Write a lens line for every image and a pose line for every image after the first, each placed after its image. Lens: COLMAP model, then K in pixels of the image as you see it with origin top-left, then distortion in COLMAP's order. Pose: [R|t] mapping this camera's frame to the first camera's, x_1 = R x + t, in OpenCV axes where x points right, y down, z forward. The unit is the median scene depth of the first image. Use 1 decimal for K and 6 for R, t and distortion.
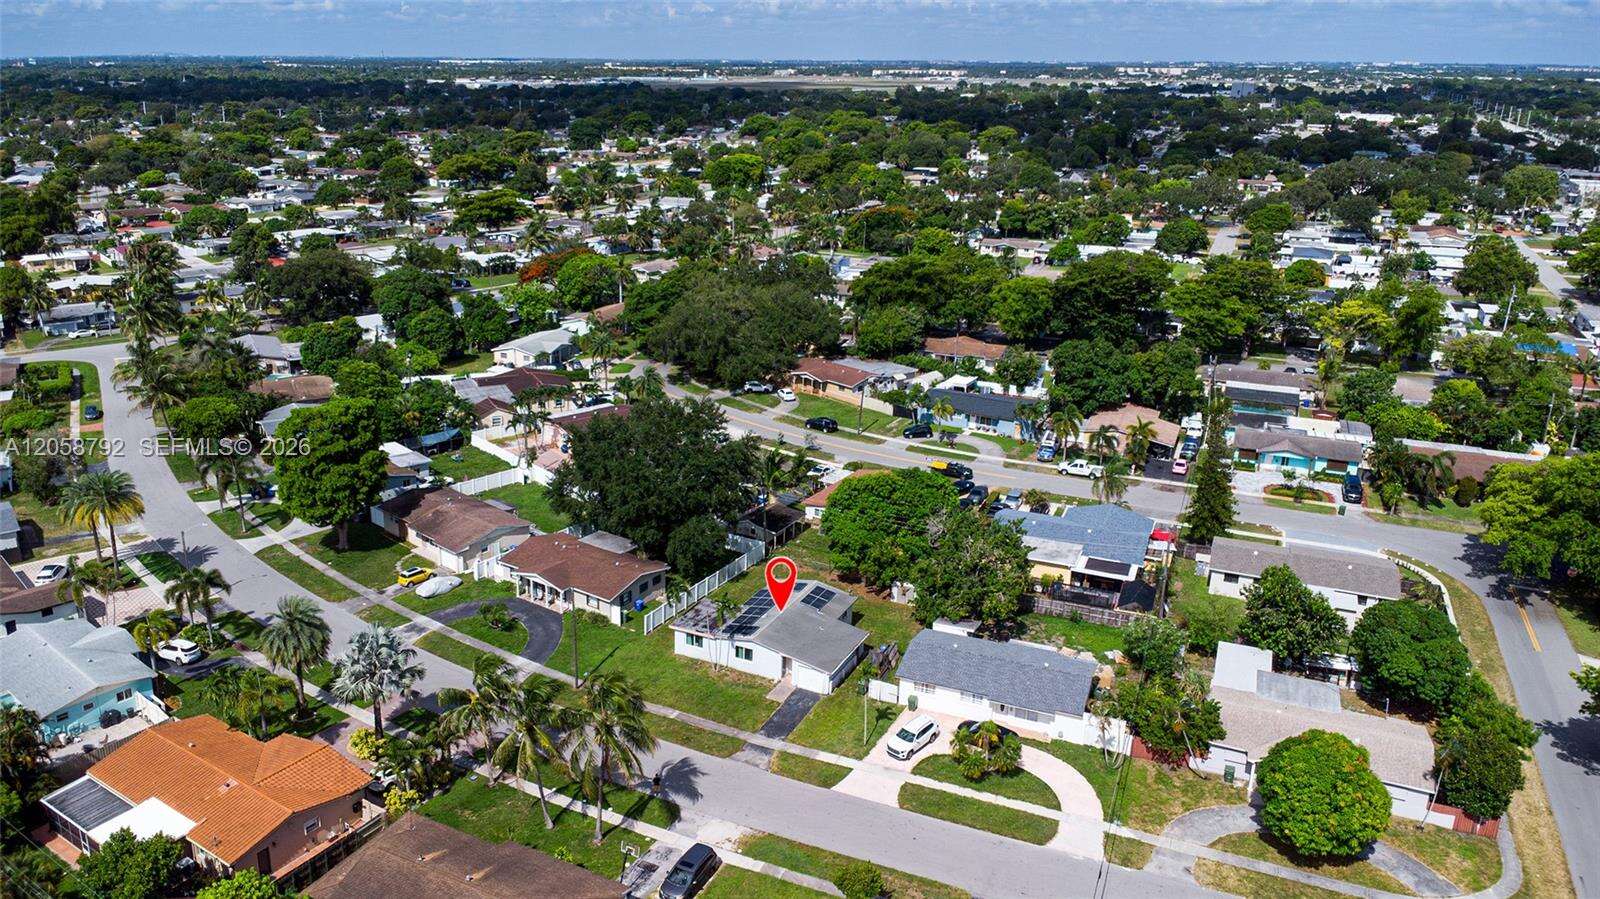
lens RADIAL K [[1178.0, 0, 800.2], [0, 1178.0, 449.5], [0, 0, 1]] dist [-0.003606, -0.000381]
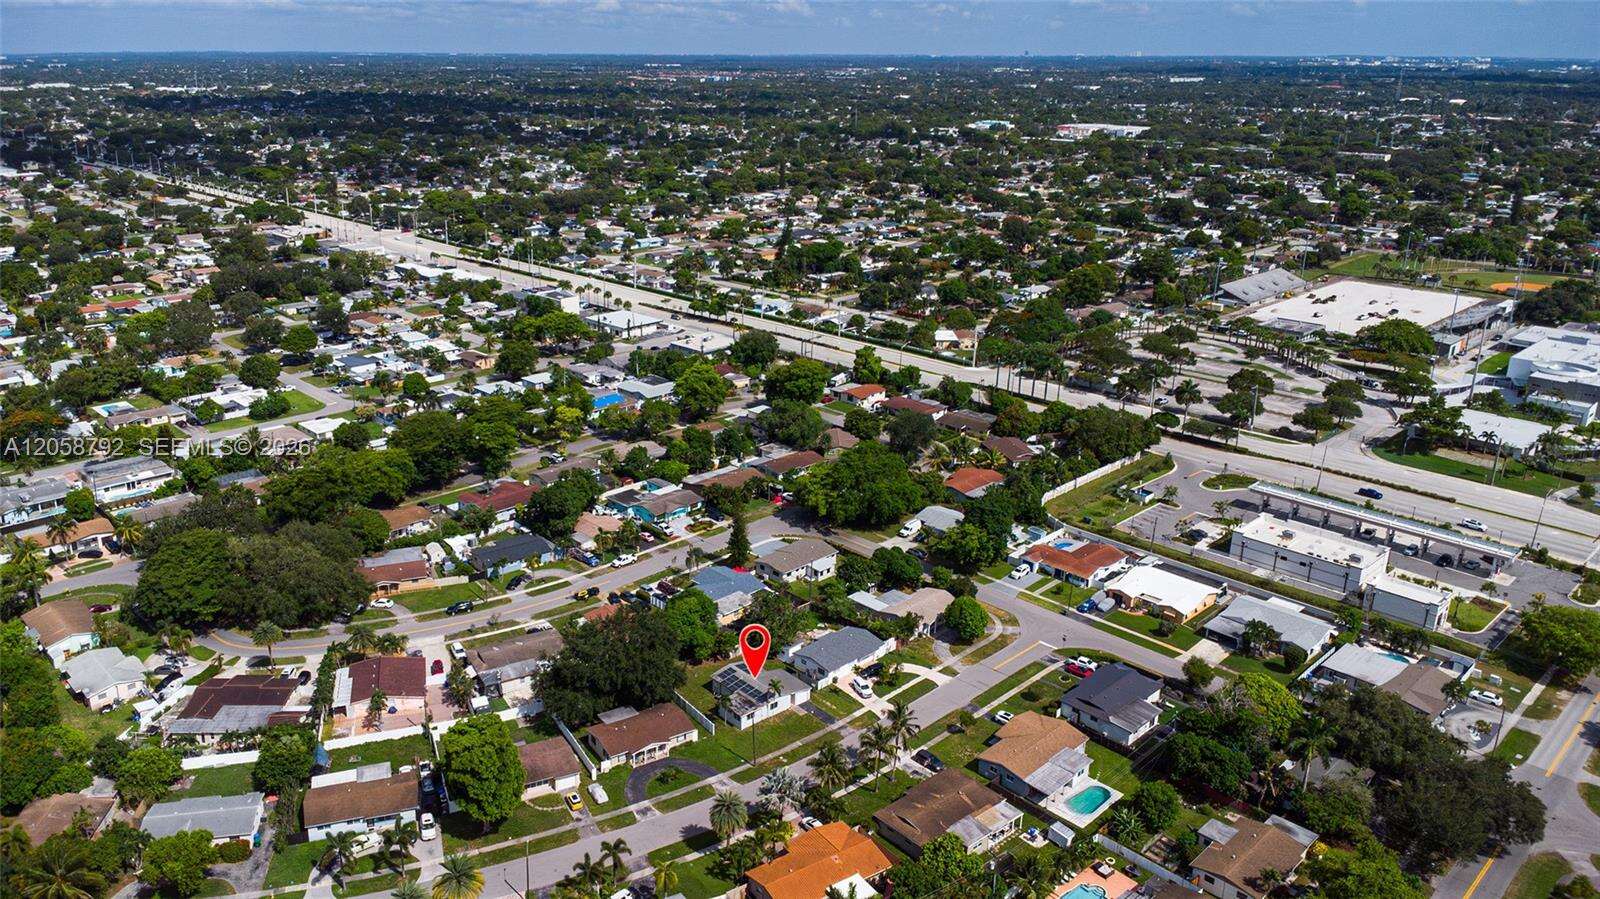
lens RADIAL K [[1178.0, 0, 799.7], [0, 1178.0, 449.7], [0, 0, 1]] dist [-0.003606, -0.000381]
pose [[0.371278, -0.309614, 0.875381, -1.556310], [0.281389, 0.935952, 0.211691, -0.596136], [-0.884857, 0.167727, 0.434621, 0.084314]]
